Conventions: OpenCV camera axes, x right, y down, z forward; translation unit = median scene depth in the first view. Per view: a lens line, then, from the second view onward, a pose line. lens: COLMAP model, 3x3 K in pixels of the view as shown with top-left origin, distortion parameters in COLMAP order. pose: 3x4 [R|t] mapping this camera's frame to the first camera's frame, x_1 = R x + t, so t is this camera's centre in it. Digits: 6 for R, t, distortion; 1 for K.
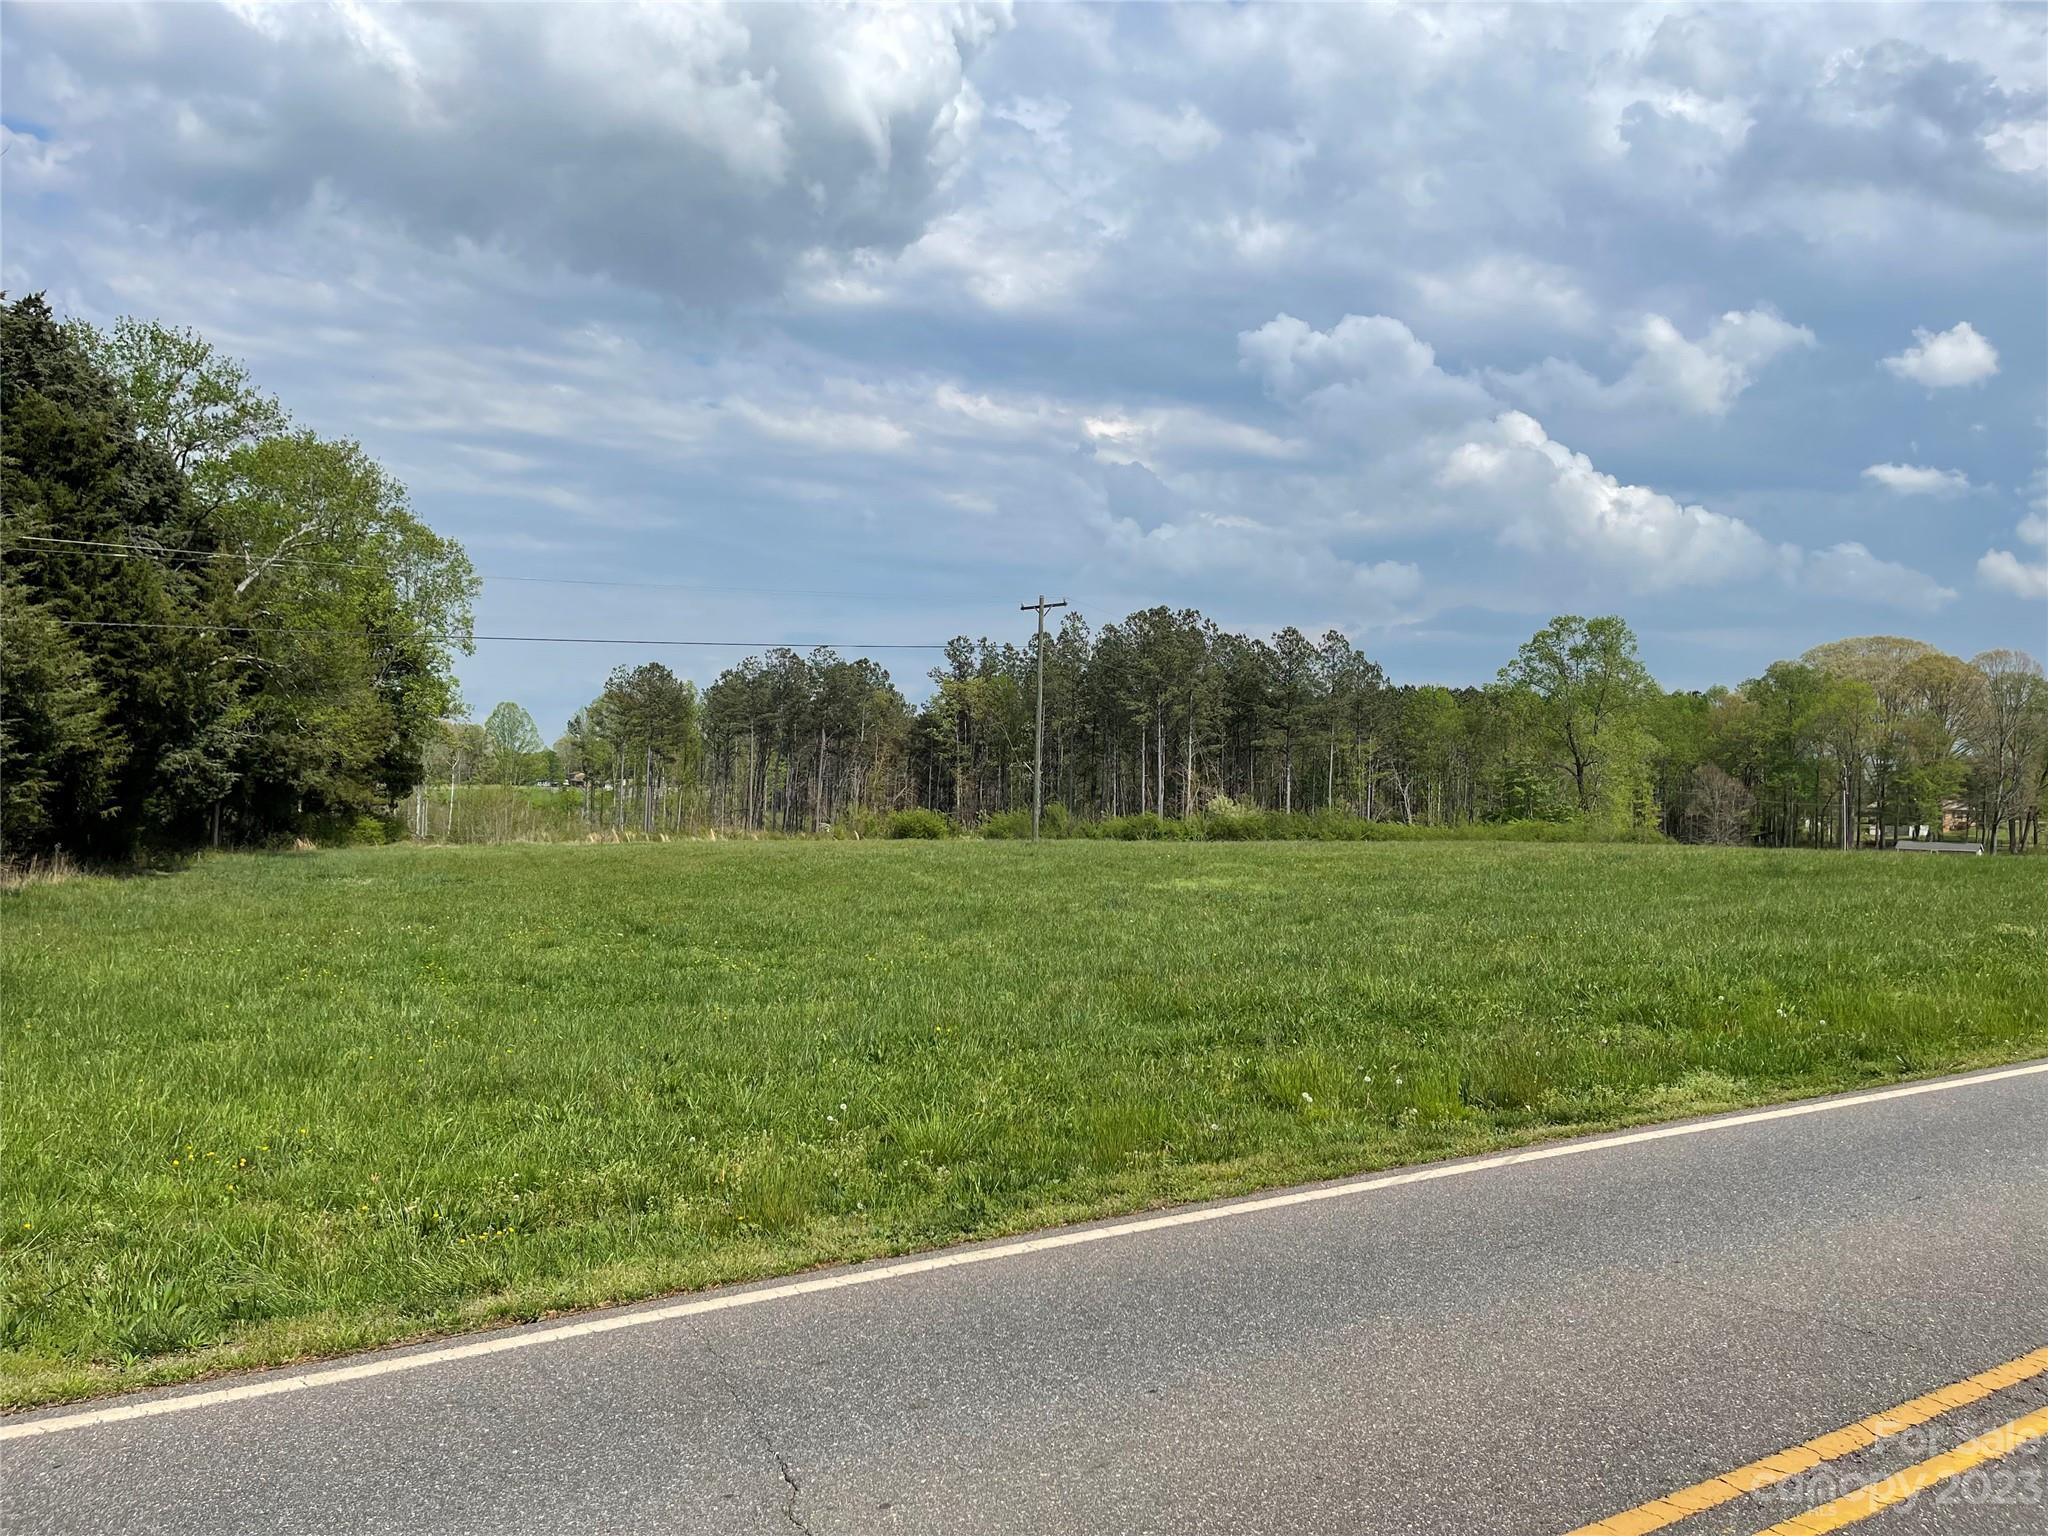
lens RADIAL K [[1518.0, 0, 1037.3], [0, 1518.0, 800.7], [0, 0, 1]] dist [0.049054, -0.072637]
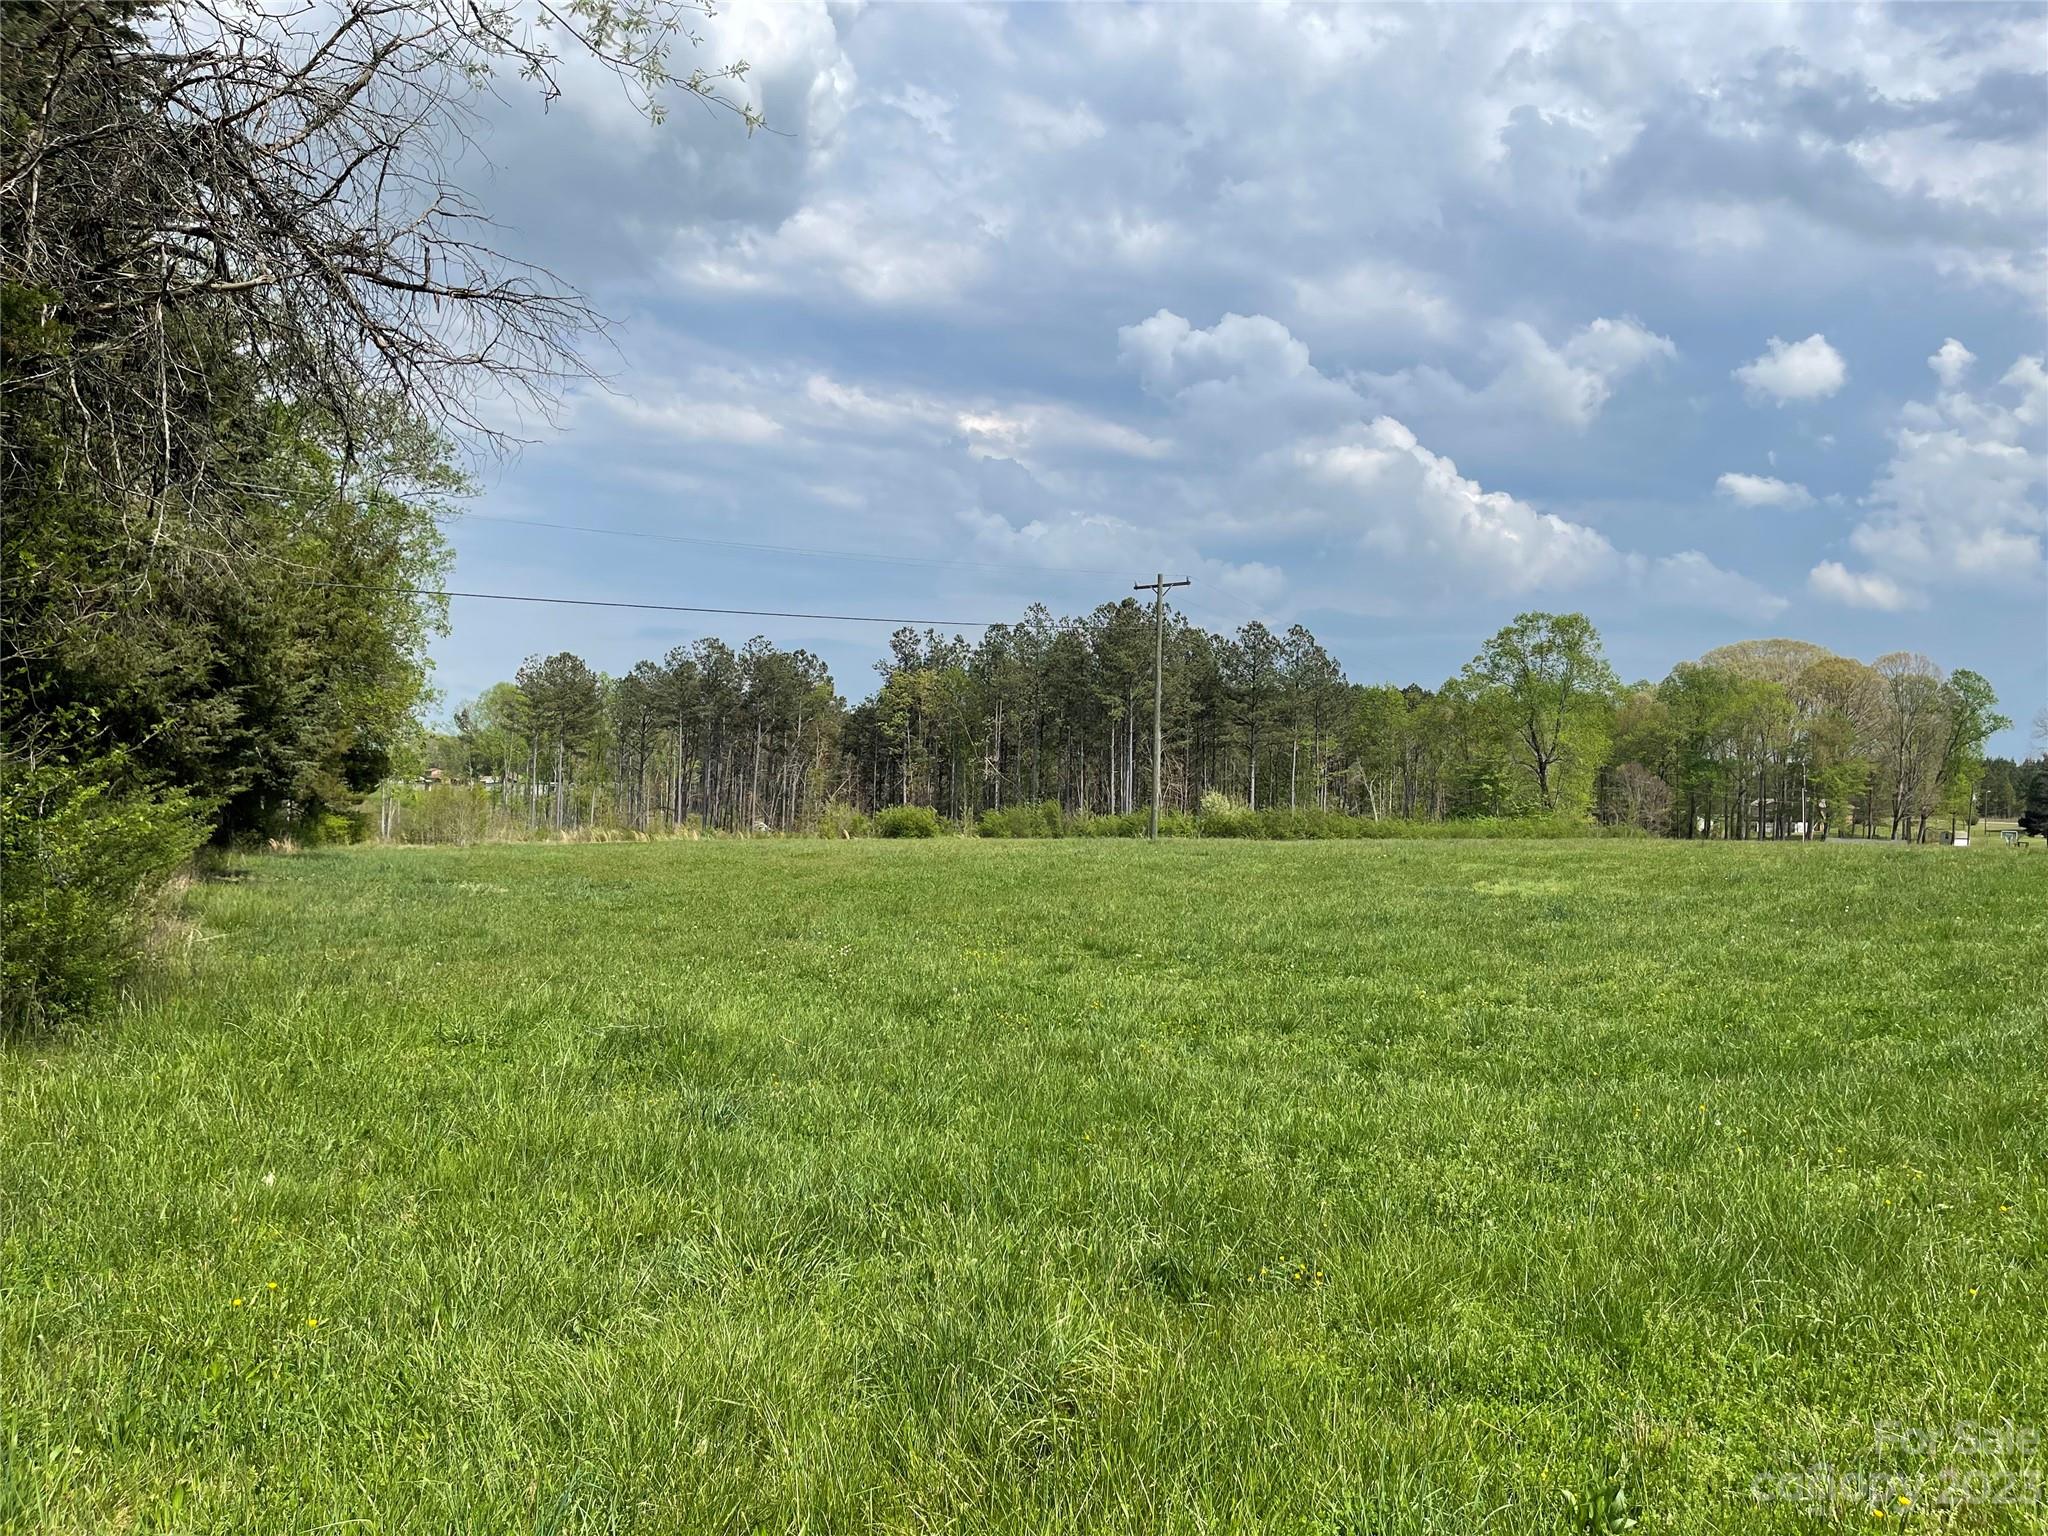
lens RADIAL K [[1518.0, 0, 1011.1], [0, 1518.0, 784.2], [0, 0, 1]] dist [0.049054, -0.072637]
pose [[0.995709, 0.001561, 0.092523, -0.118767], [-0.000612, 0.999947, -0.010289, 0.001803], [-0.092534, 0.010188, 0.995657, 0.059447]]
